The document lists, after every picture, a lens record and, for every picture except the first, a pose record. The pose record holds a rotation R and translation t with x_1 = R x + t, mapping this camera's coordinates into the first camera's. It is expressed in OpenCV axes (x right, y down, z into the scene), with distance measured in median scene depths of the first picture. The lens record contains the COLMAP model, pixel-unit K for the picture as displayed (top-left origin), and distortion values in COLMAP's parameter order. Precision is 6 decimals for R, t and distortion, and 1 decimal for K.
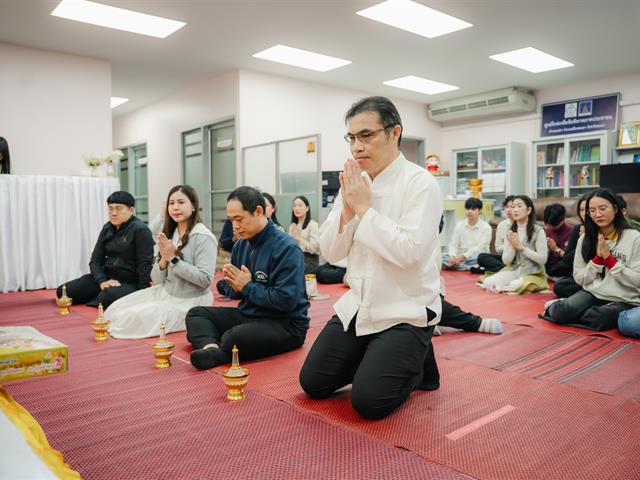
lens RADIAL K [[536.9, 0, 321.0], [0, 536.9, 240.1], [0, 0, 1]] dist [-0.119617, 0.117591]
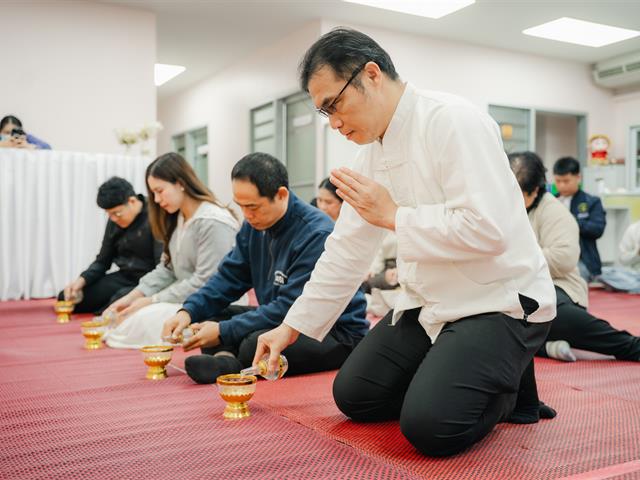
lens RADIAL K [[707.1, 0, 319.4], [0, 707.1, 238.9], [0, 0, 1]] dist [0.006930, 0.124240]
pose [[0.982655, 0.011457, -0.185086, 0.027726], [-0.019519, 0.998935, -0.041796, 0.026080], [0.184410, 0.044684, 0.981833, 0.028041]]
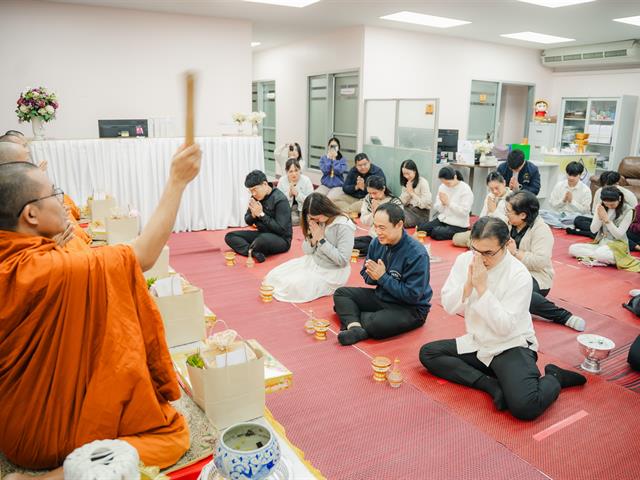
lens RADIAL K [[500.7, 0, 319.3], [0, 500.7, 239.4], [0, 0, 1]] dist [-0.140913, 0.094571]
pose [[0.980061, 0.075115, -0.183950, -0.025989], [-0.037974, 0.979534, 0.197664, -0.078175], [0.195033, -0.186737, 0.962856, -0.054495]]
